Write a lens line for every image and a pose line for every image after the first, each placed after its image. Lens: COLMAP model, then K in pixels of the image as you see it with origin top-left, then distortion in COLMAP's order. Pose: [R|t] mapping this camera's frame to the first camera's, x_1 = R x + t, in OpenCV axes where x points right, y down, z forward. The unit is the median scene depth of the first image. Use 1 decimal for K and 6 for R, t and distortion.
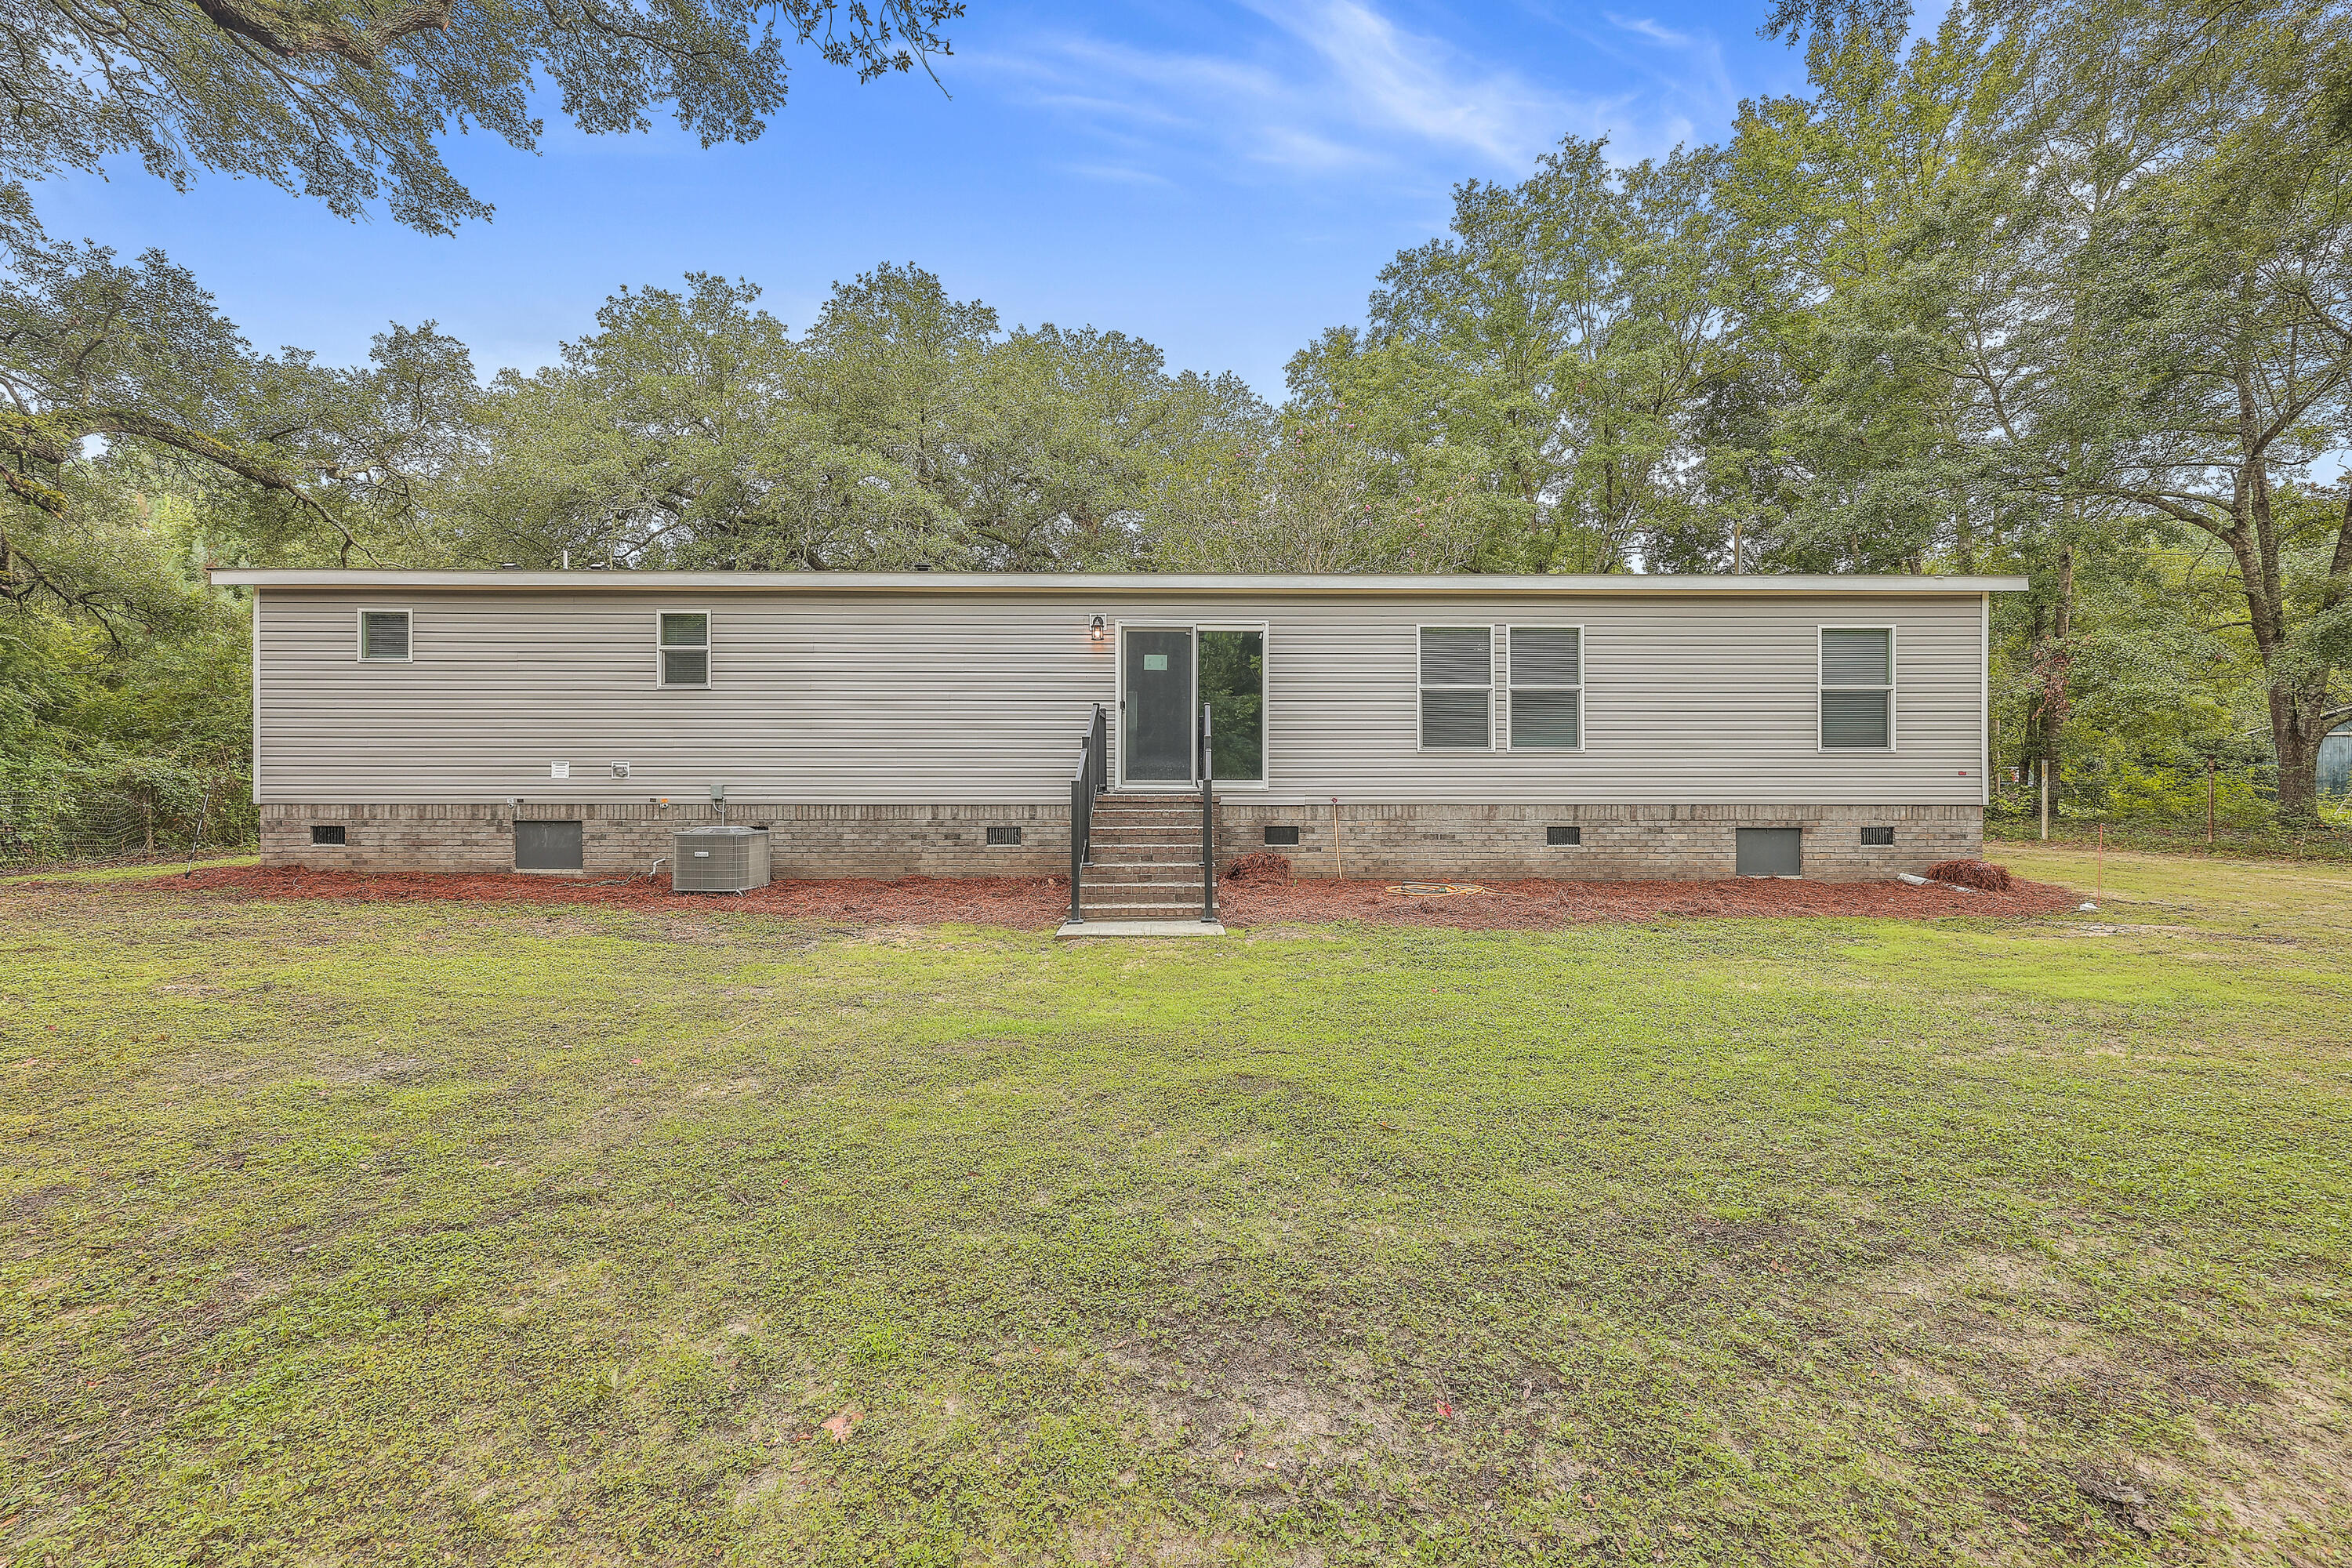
lens RADIAL K [[952.7, 0, 1182.1], [0, 952.7, 776.8], [0, 0, 1]] dist [0.003009, -0.001089]
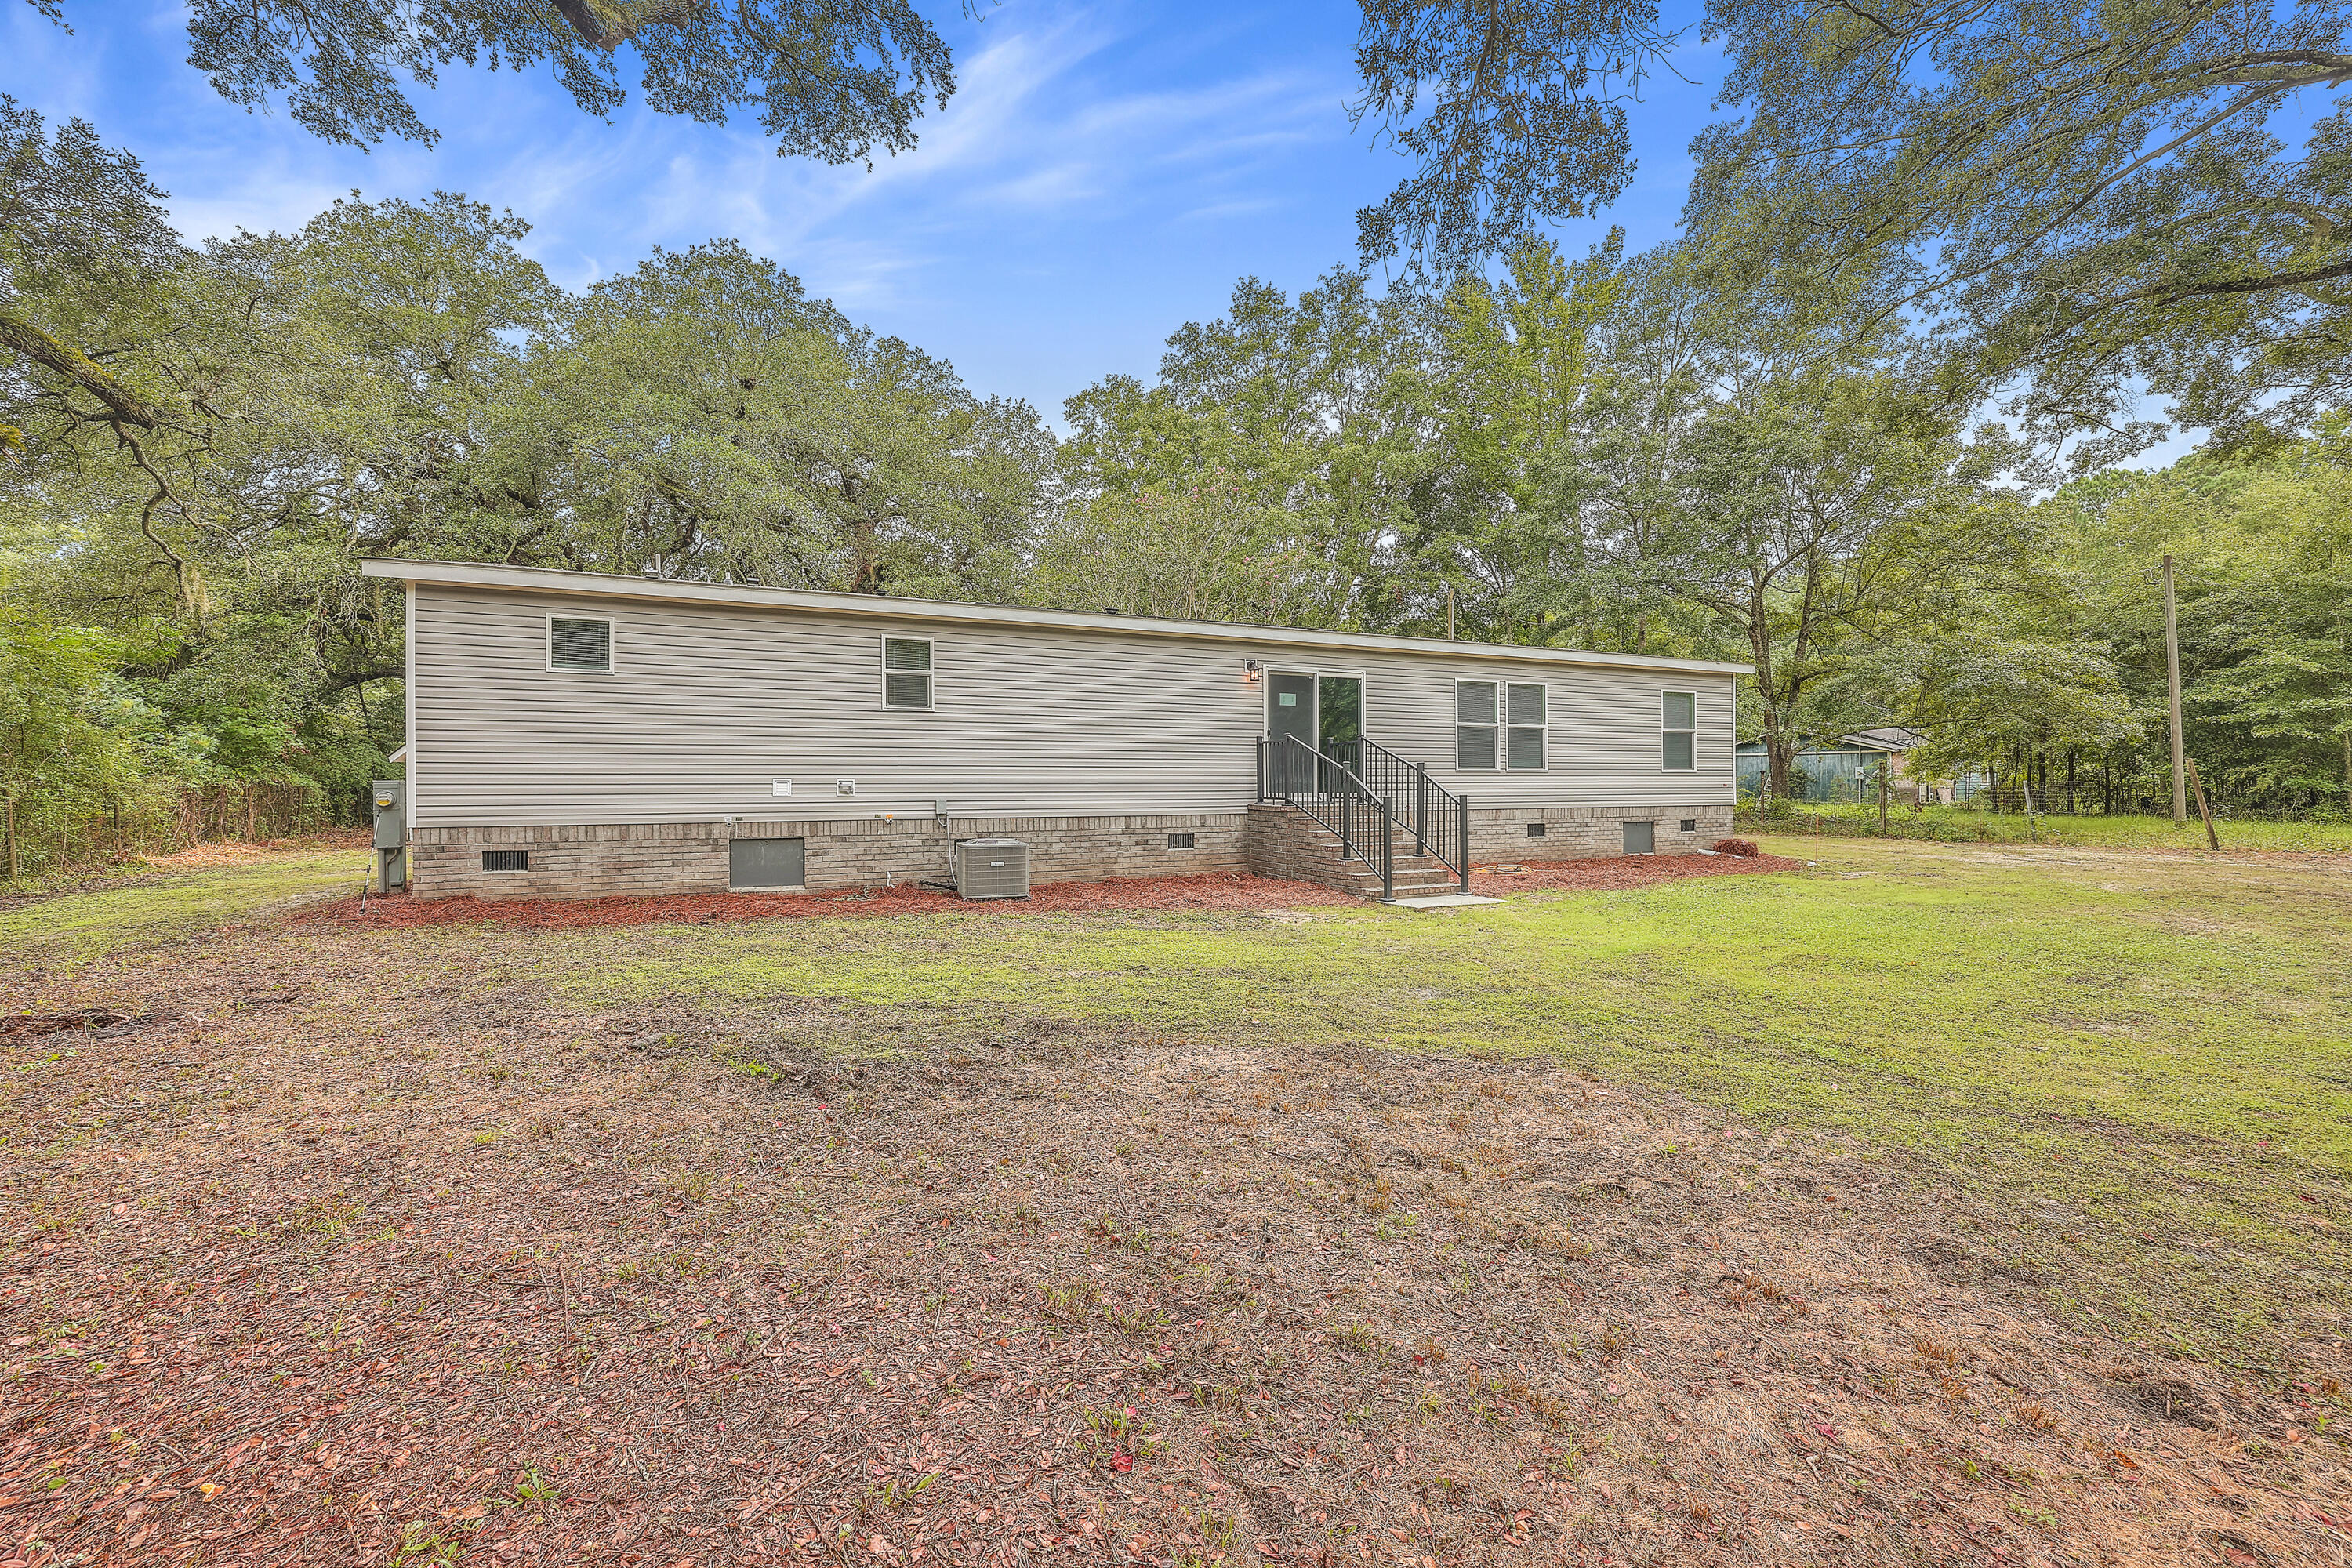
lens RADIAL K [[952.7, 0, 1184.0], [0, 952.7, 777.2], [0, 0, 1]] dist [0.003009, -0.001089]
pose [[0.912924, -0.000496, 0.408129, -0.666628], [0.002549, 0.999987, -0.004487, -0.012439], [-0.408121, 0.005136, 0.912913, -0.089809]]
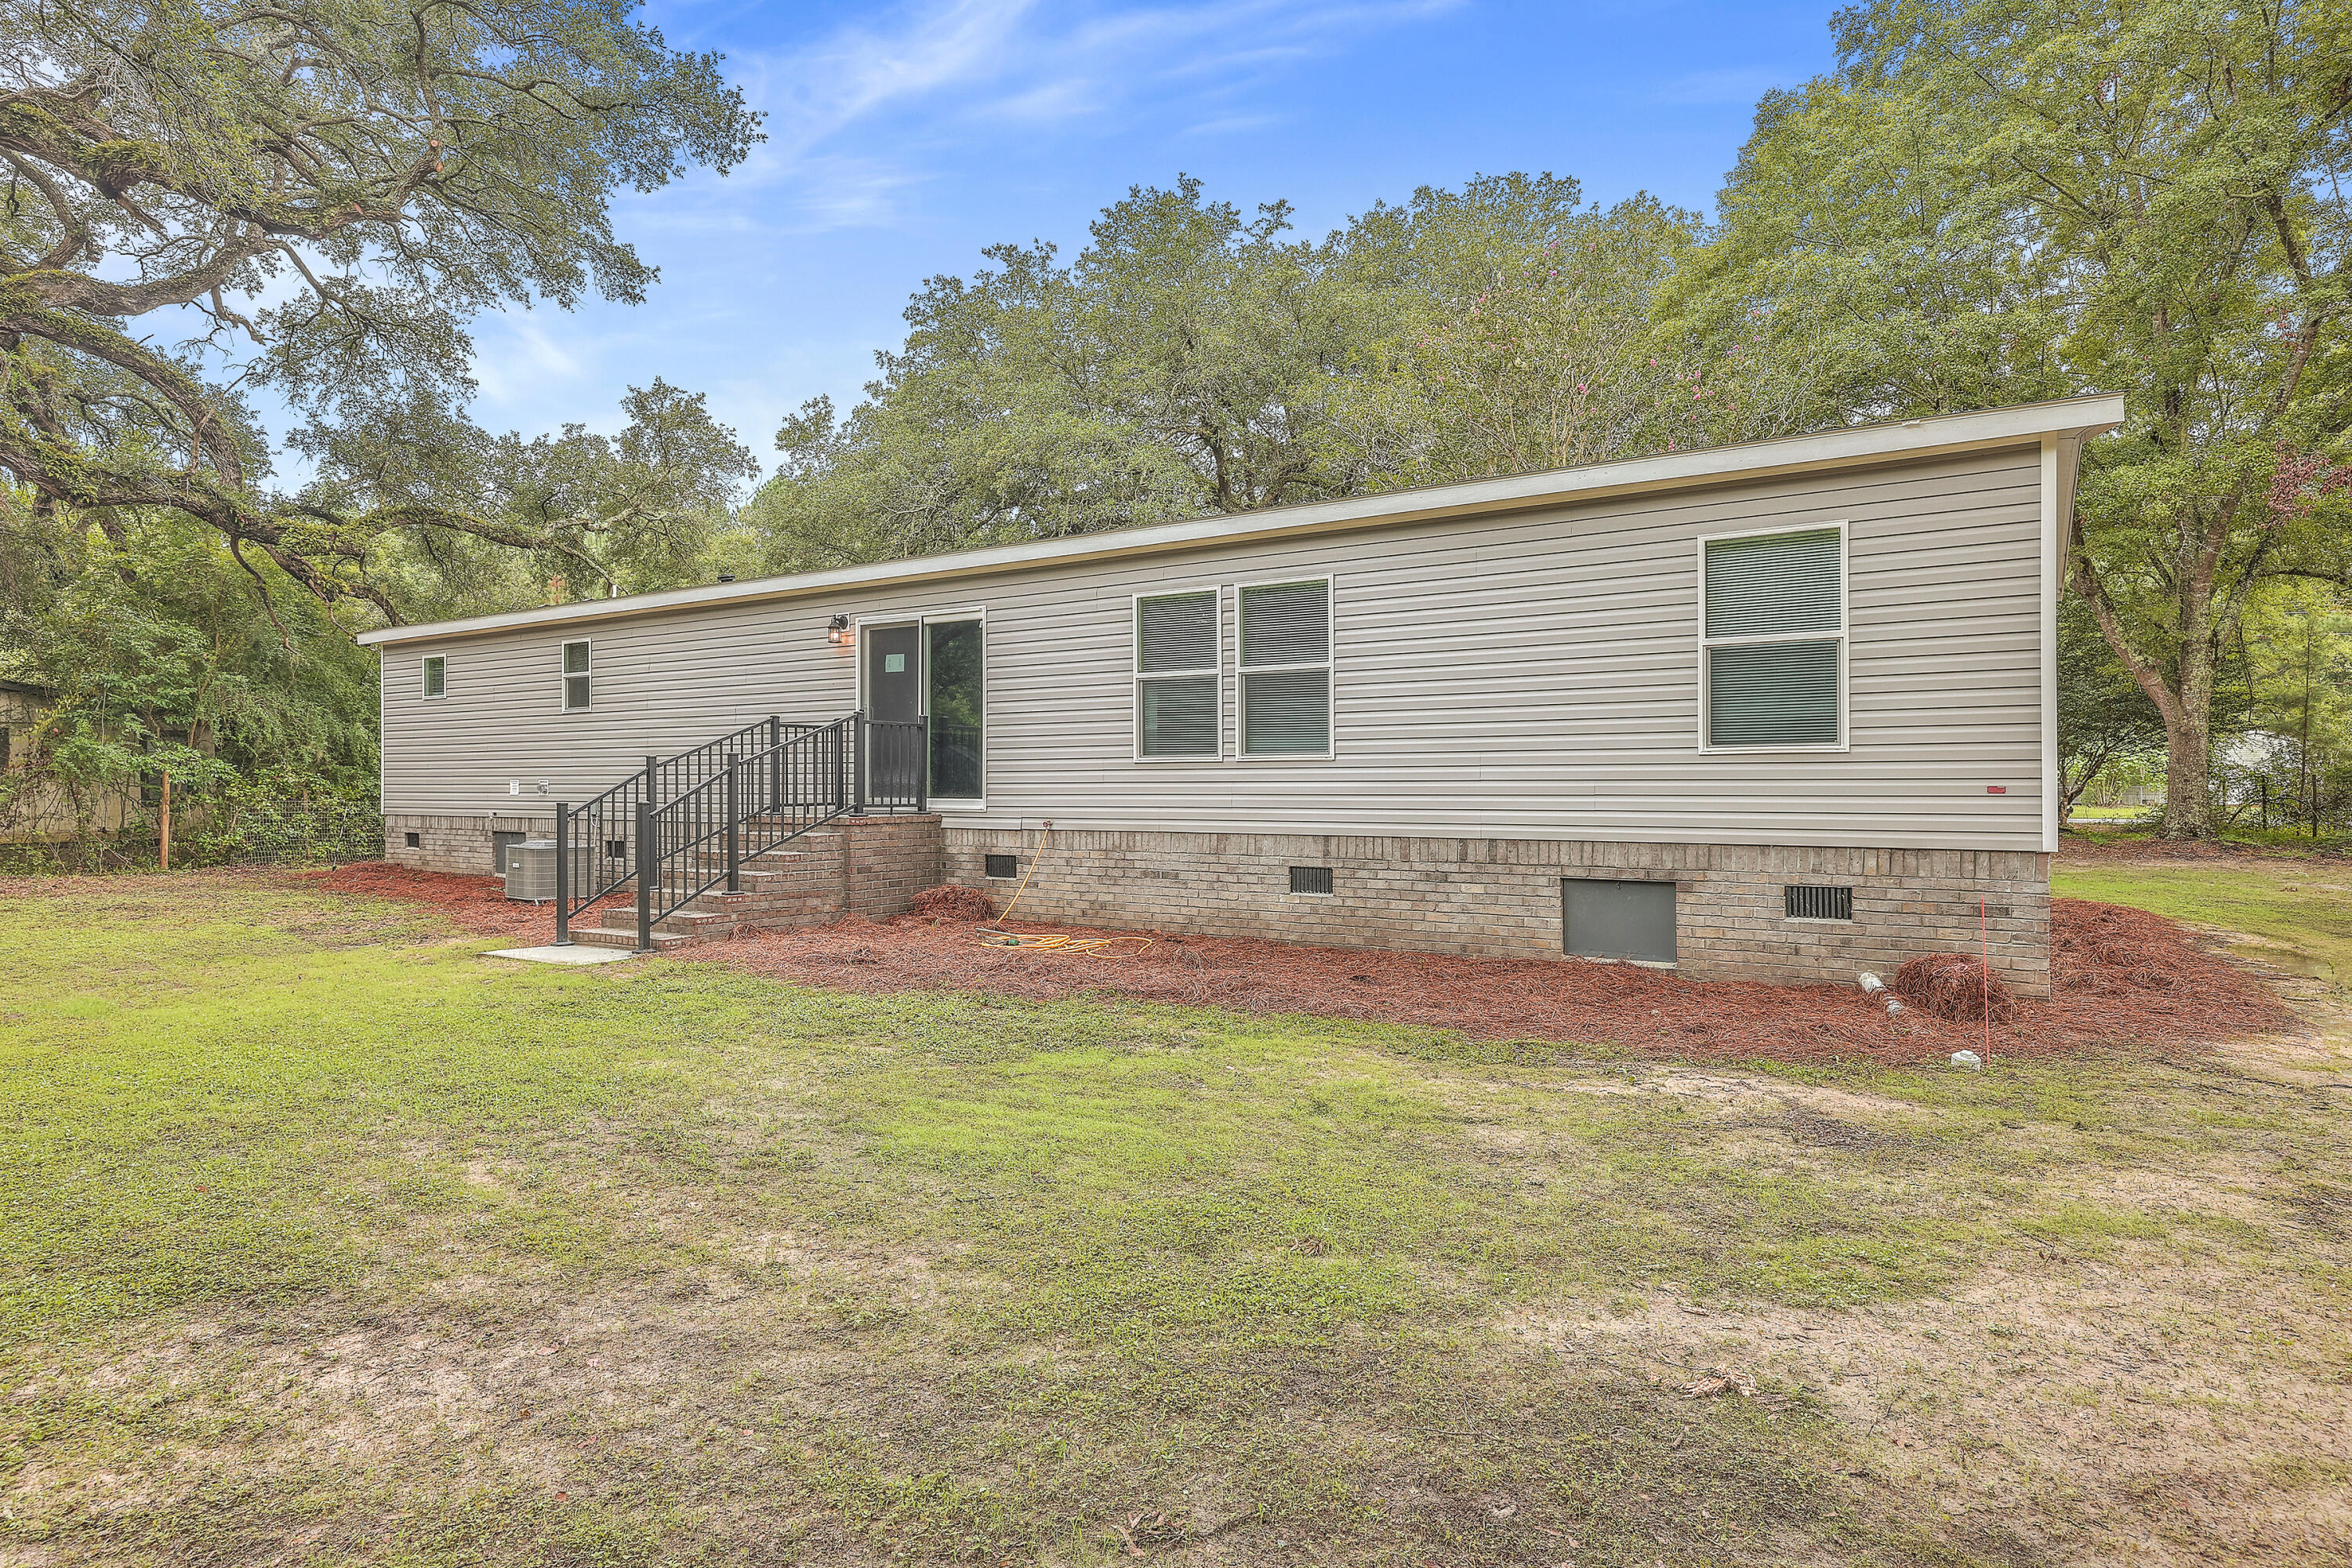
lens RADIAL K [[1282.1, 0, 1172.6], [0, 1282.1, 776.4], [0, 0, 1]] dist [0.002722, 0.001488]
pose [[0.828903, -0.006193, -0.559358, 0.841712], [0.002167, 0.999967, -0.007860, -0.006491], [0.559388, 0.005303, 0.828889, 0.169402]]
